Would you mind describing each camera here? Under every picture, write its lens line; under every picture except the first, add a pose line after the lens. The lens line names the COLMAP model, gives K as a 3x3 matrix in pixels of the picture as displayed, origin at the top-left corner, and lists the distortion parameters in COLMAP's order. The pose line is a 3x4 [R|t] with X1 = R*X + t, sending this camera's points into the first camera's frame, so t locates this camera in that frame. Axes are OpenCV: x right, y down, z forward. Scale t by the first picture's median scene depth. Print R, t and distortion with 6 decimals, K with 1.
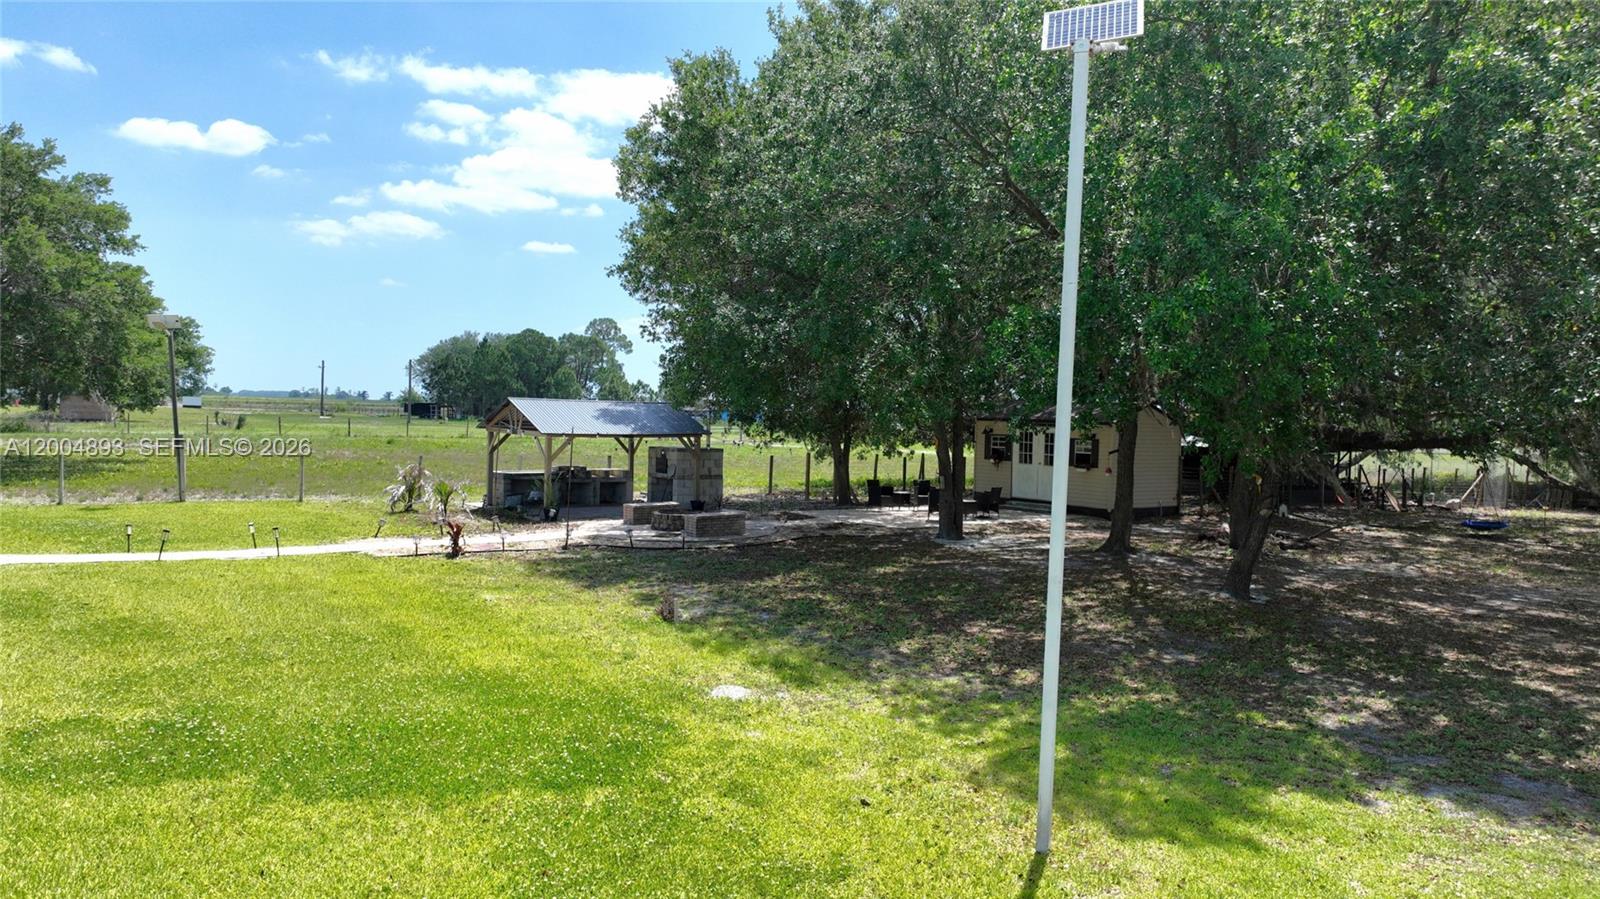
lens RADIAL K [[1130.8, 0, 810.8], [0, 1130.8, 452.6], [0, 0, 1]] dist [-0.000350, 0.021061]
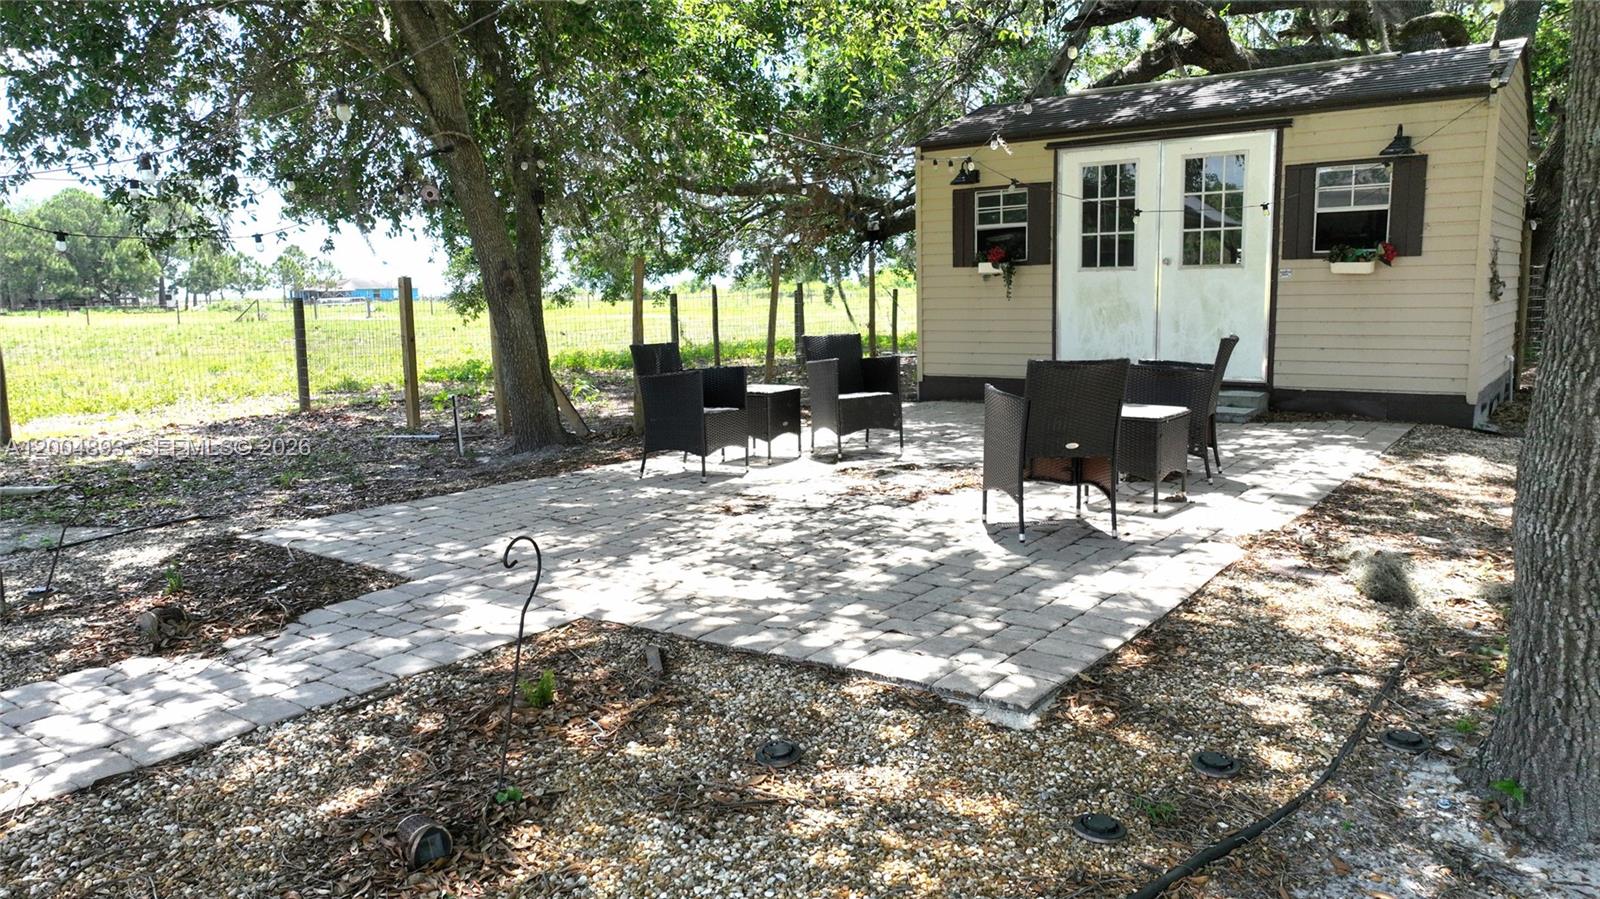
lens RADIAL K [[1130.8, 0, 810.8], [0, 1130.8, 452.6], [0, 0, 1]] dist [-0.000350, 0.021061]
pose [[0.958312, -0.088292, 0.271742, 0.019761], [0.058624, 0.991584, 0.115435, 0.021743], [-0.279646, -0.094692, 0.955422, 0.776659]]
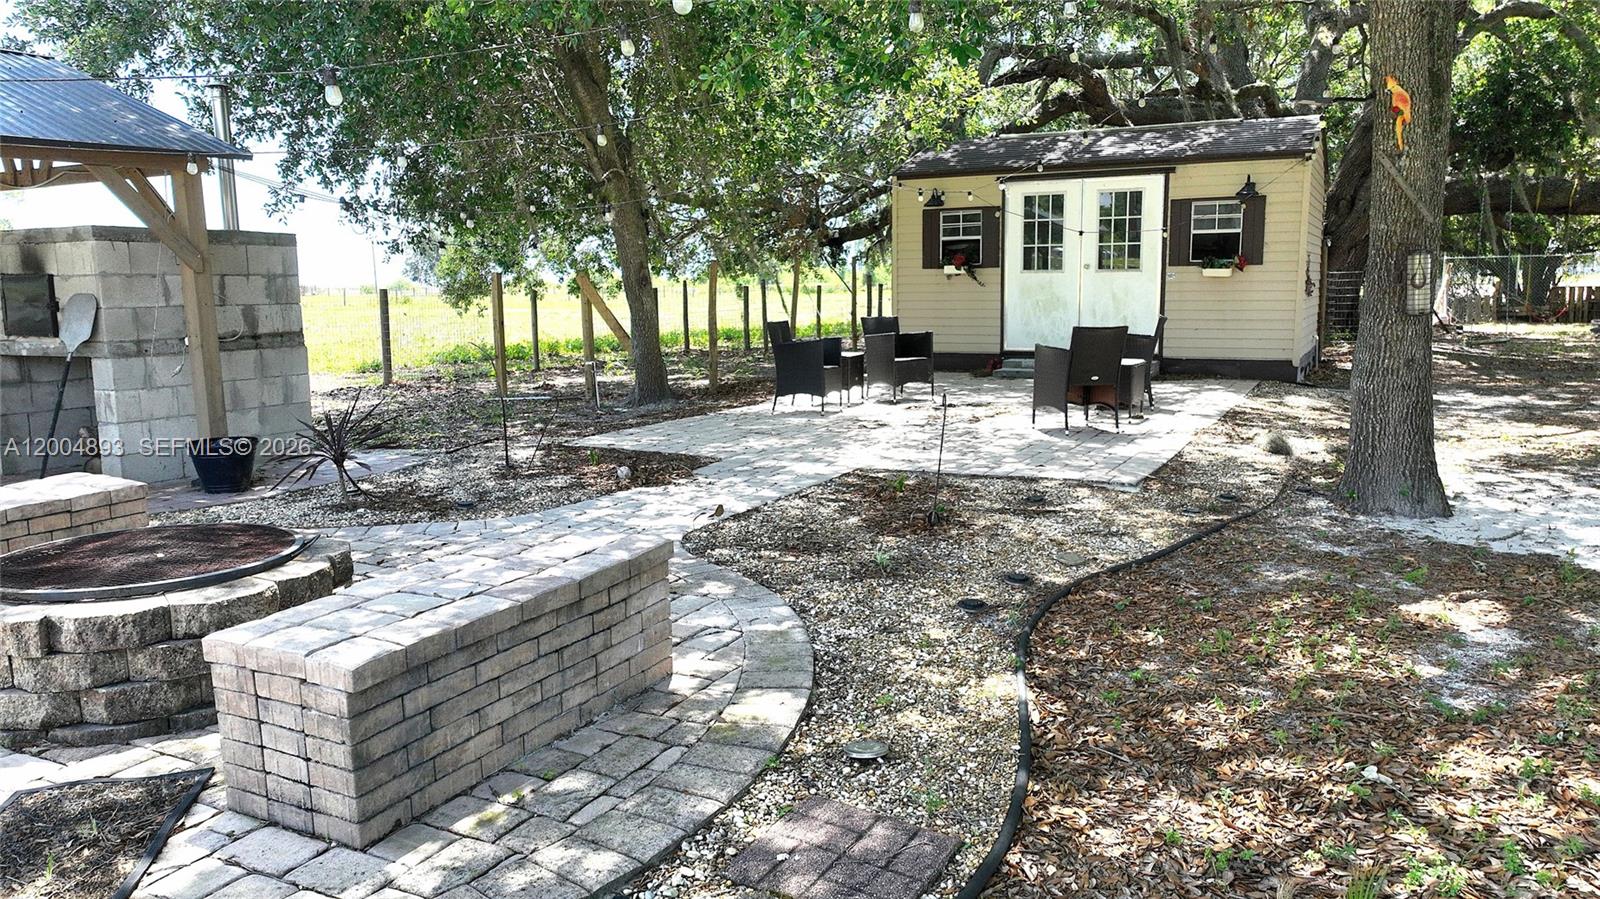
lens RADIAL K [[1130.8, 0, 810.8], [0, 1130.8, 452.6], [0, 0, 1]] dist [-0.000350, 0.021061]
pose [[0.905752, -0.103350, 0.411013, -0.082278], [0.055382, 0.990358, 0.126982, 0.020875], [-0.420174, -0.092252, 0.902742, 0.696865]]
